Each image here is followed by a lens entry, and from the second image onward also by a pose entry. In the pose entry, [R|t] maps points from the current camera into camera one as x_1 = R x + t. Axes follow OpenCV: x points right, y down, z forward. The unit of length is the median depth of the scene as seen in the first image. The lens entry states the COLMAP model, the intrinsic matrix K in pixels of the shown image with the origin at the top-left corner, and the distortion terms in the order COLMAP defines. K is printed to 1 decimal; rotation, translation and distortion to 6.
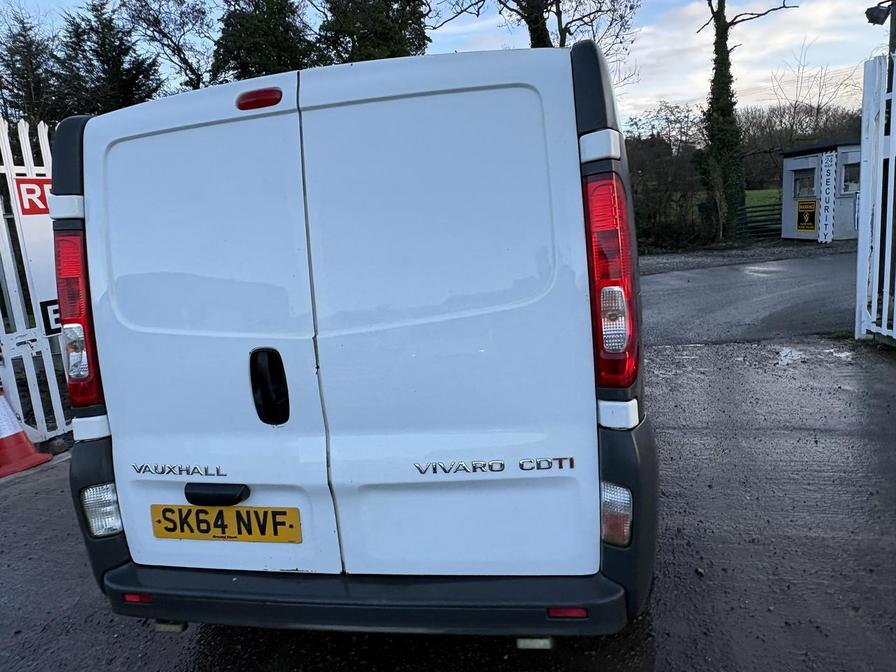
lens RADIAL K [[615.7, 0, 449.2], [0, 615.7, 327.8], [0, 0, 1]] dist [0.000557, 0.001346]
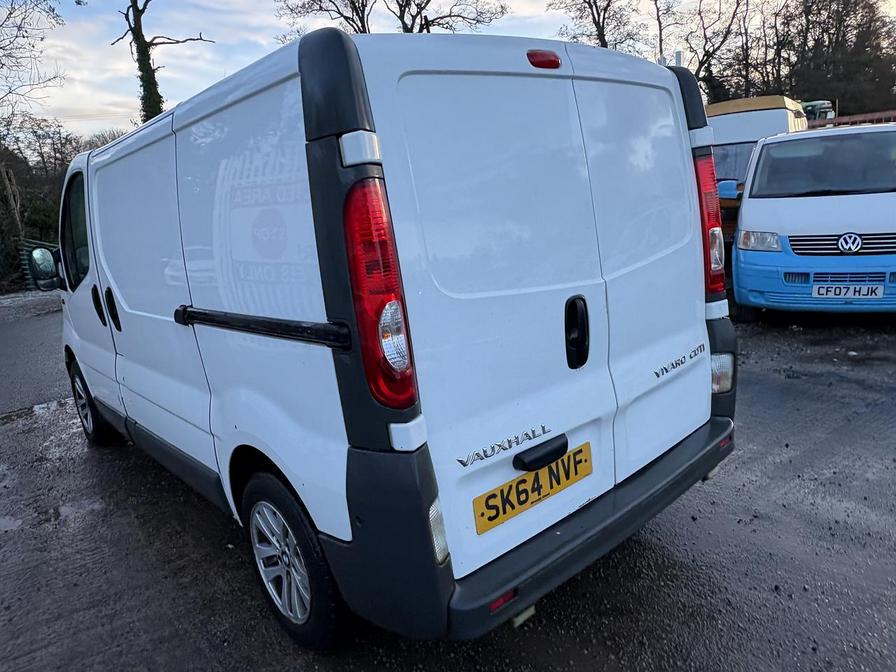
lens RADIAL K [[615.7, 0, 455.7], [0, 615.7, 332.8], [0, 0, 1]] dist [0.000557, 0.001346]
pose [[0.608937, -0.144201, 0.780001, -1.164814], [0.166539, 0.984662, 0.052022, 0.005147], [-0.775539, 0.098222, 0.623612, 0.460358]]
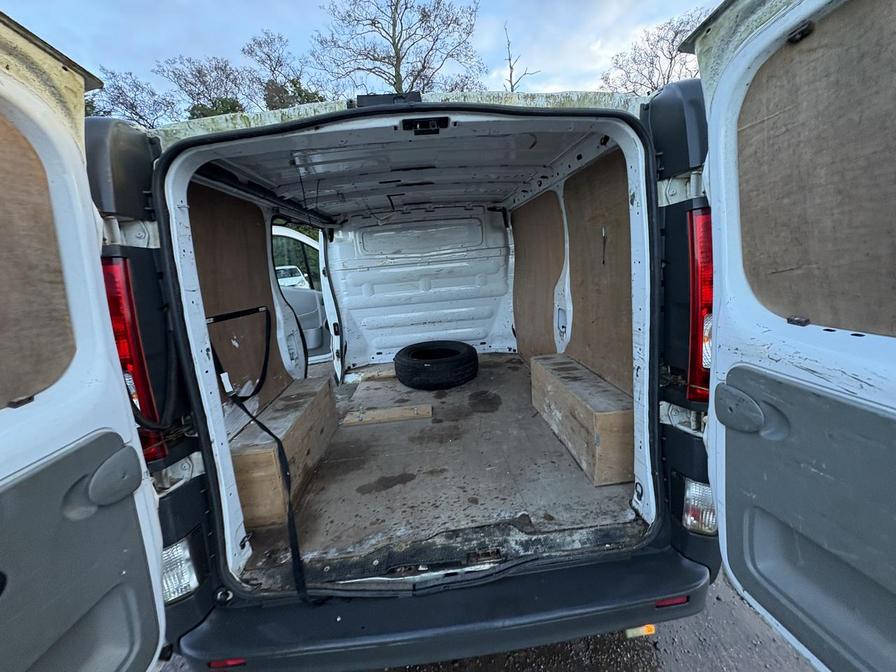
lens RADIAL K [[355.8, 0, 446.2], [0, 355.8, 339.6], [0, 0, 1]] dist [-0.002458, 0.000188]
pose [[0.966690, -0.051722, 0.250669, -0.297994], [0.037605, 0.997442, 0.060786, -0.059422], [-0.253171, -0.049335, 0.966163, 0.435860]]
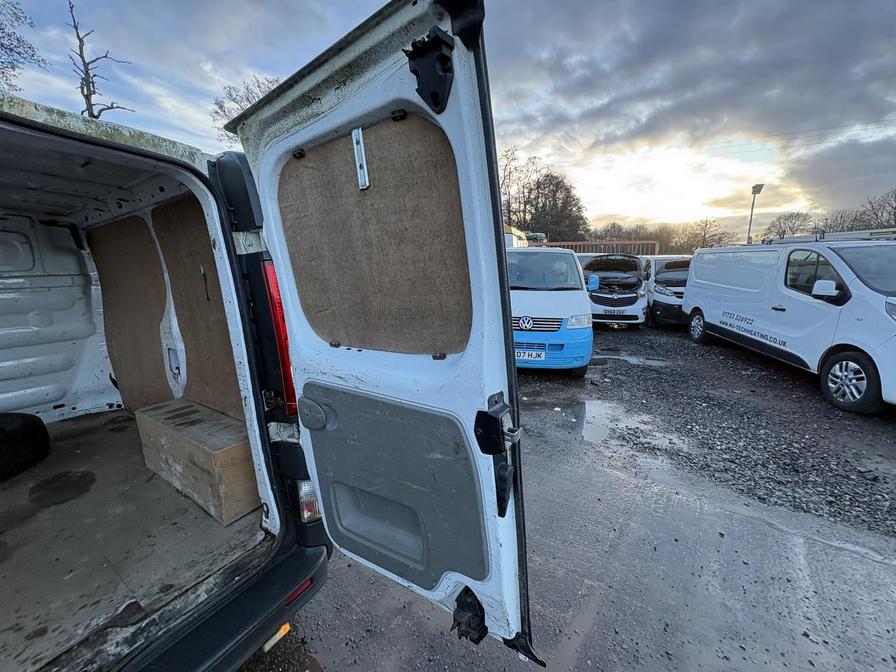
lens RADIAL K [[355.8, 0, 450.2], [0, 355.8, 338.1], [0, 0, 1]] dist [-0.002458, 0.000188]
pose [[0.379615, -0.104952, 0.919172, -0.278490], [0.129739, 0.989766, 0.059431, -0.061425], [-0.916002, 0.096692, 0.389346, 0.314816]]
